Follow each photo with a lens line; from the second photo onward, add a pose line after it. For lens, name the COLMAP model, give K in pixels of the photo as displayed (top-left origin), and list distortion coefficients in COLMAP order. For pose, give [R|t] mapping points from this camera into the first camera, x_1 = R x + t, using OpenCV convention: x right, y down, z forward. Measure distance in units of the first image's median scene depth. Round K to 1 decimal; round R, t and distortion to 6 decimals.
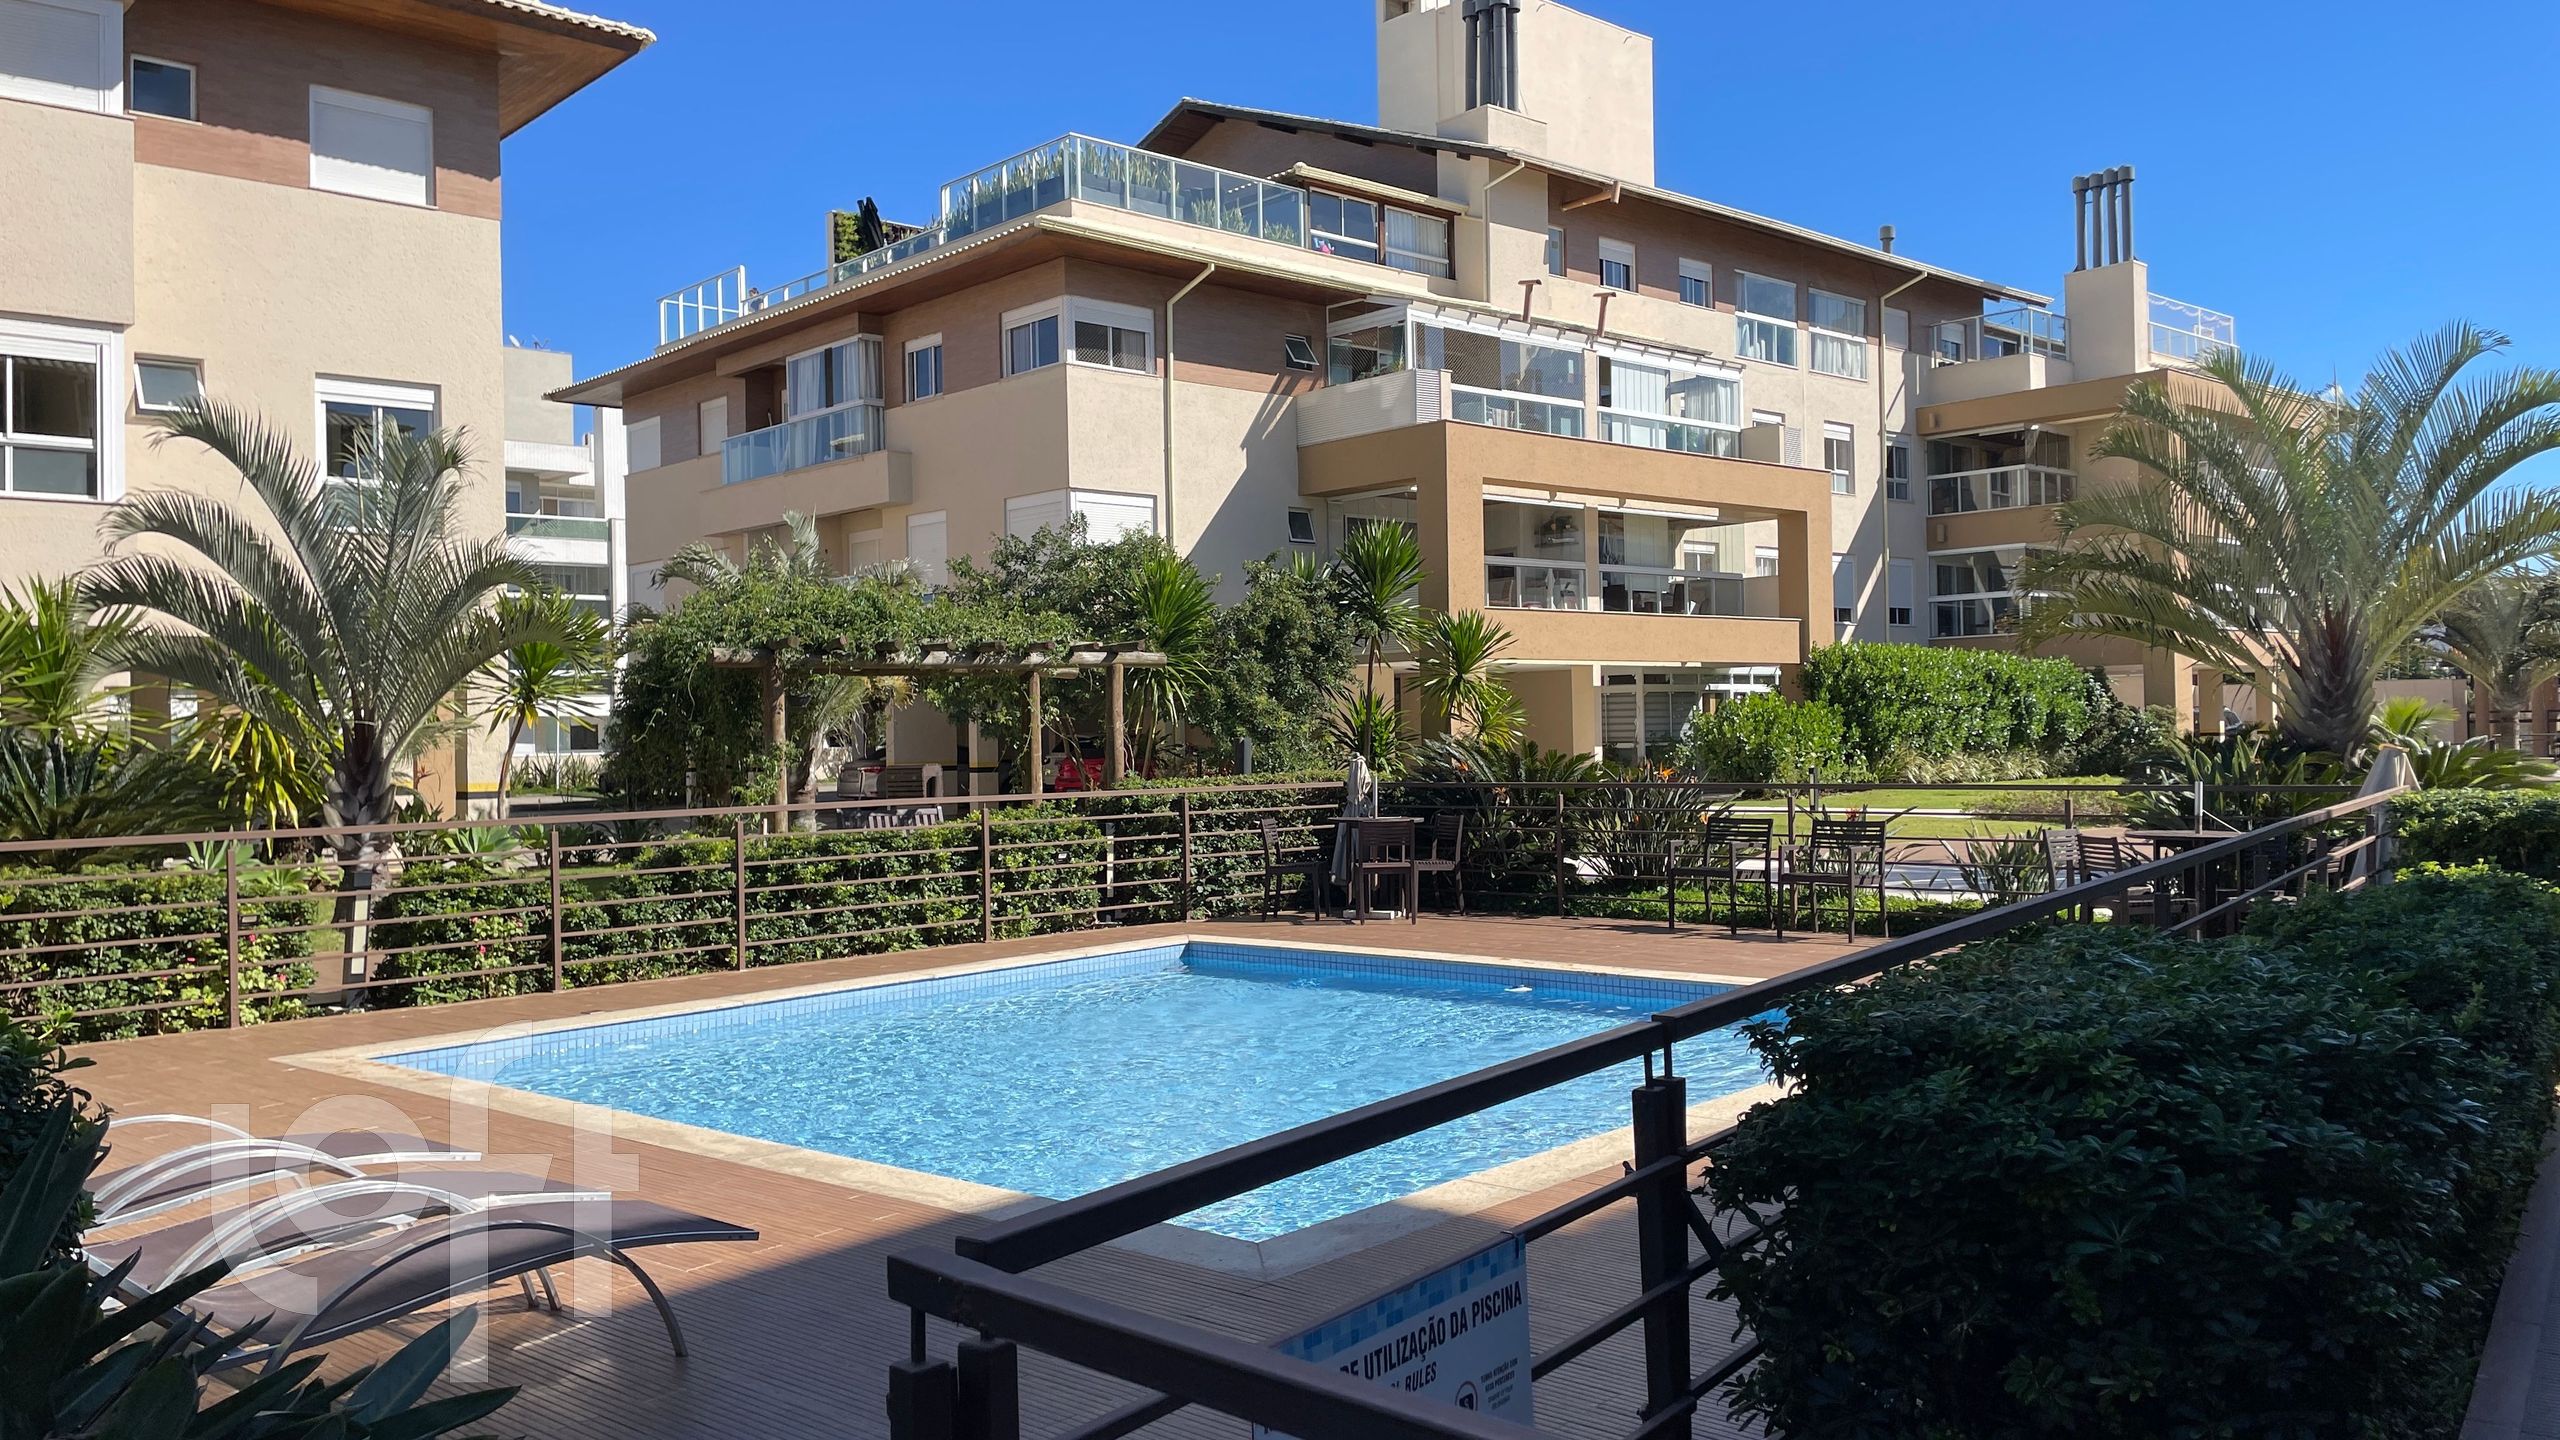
lens RADIAL K [[1924.0, 0, 1273.6], [0, 1924.0, 727.5], [0, 0, 1]] dist [0.007395, -0.001976]
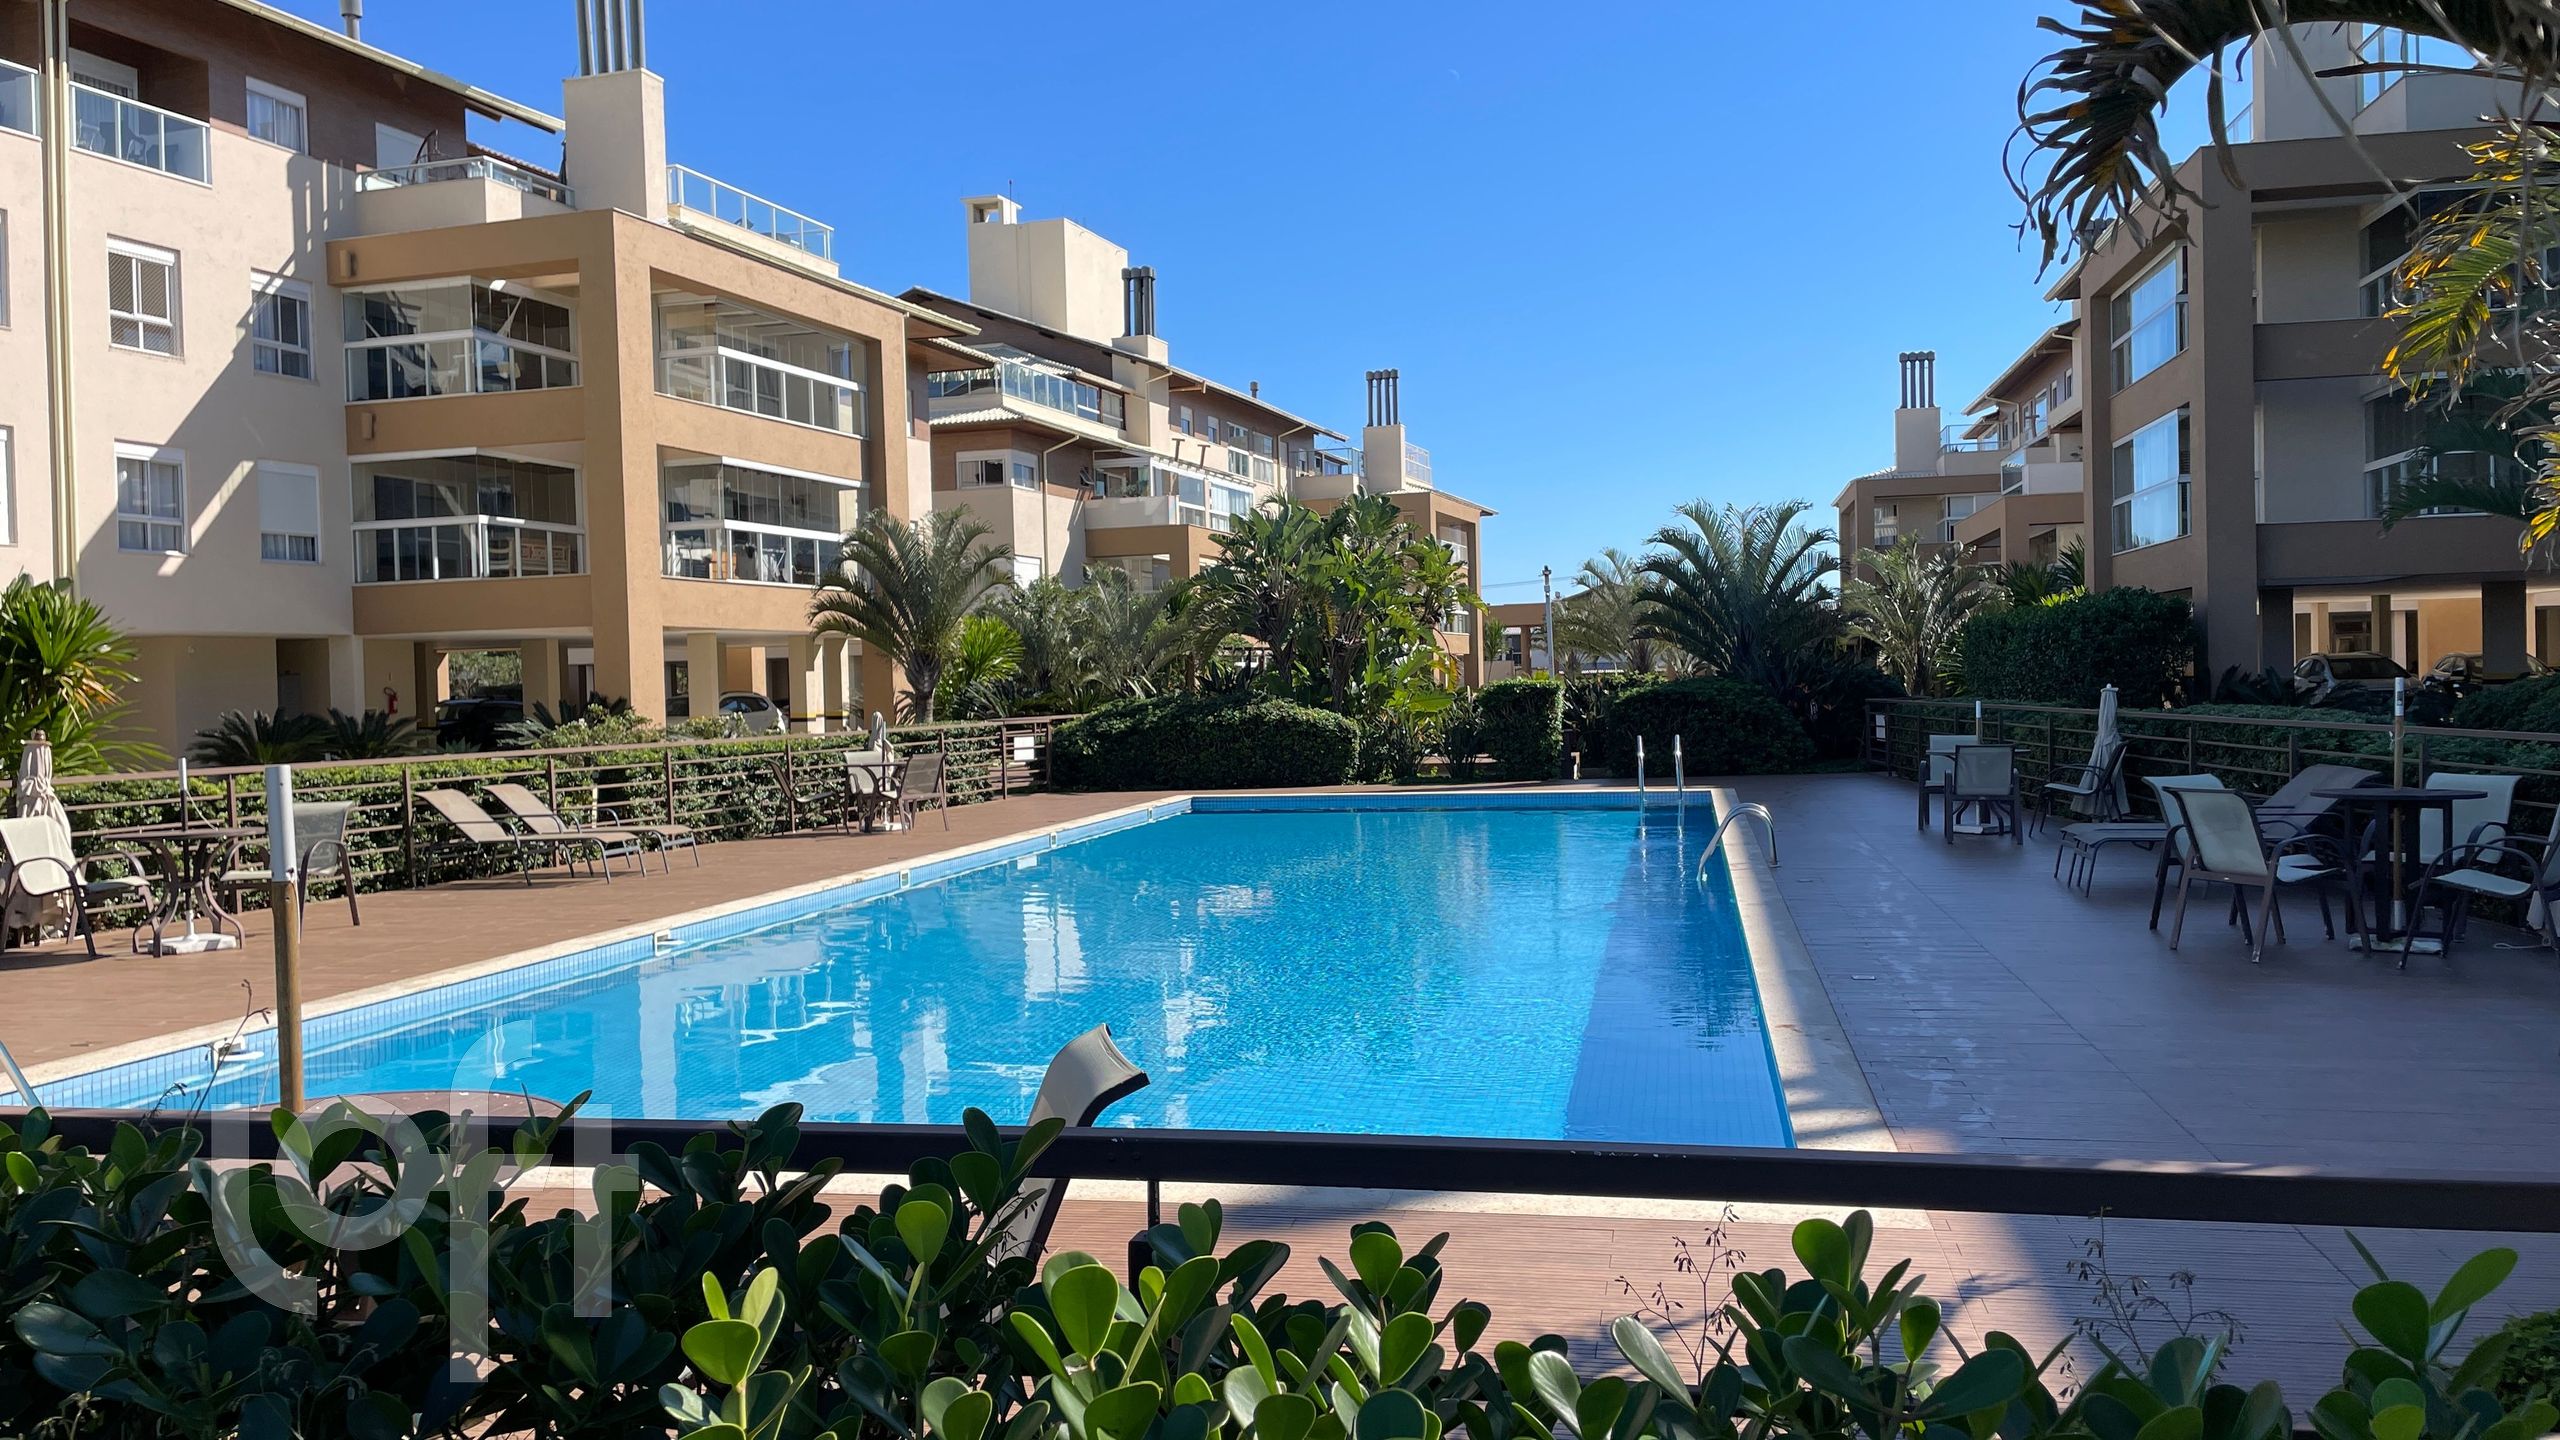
lens RADIAL K [[1924.0, 0, 1285.8], [0, 1924.0, 715.0], [0, 0, 1]] dist [0.007395, -0.001976]
pose [[0.860611, -0.011198, 0.509141, -0.687643], [0.006580, 0.999919, 0.010870, 0.007119], [-0.509221, -0.006005, 0.860615, -0.591049]]
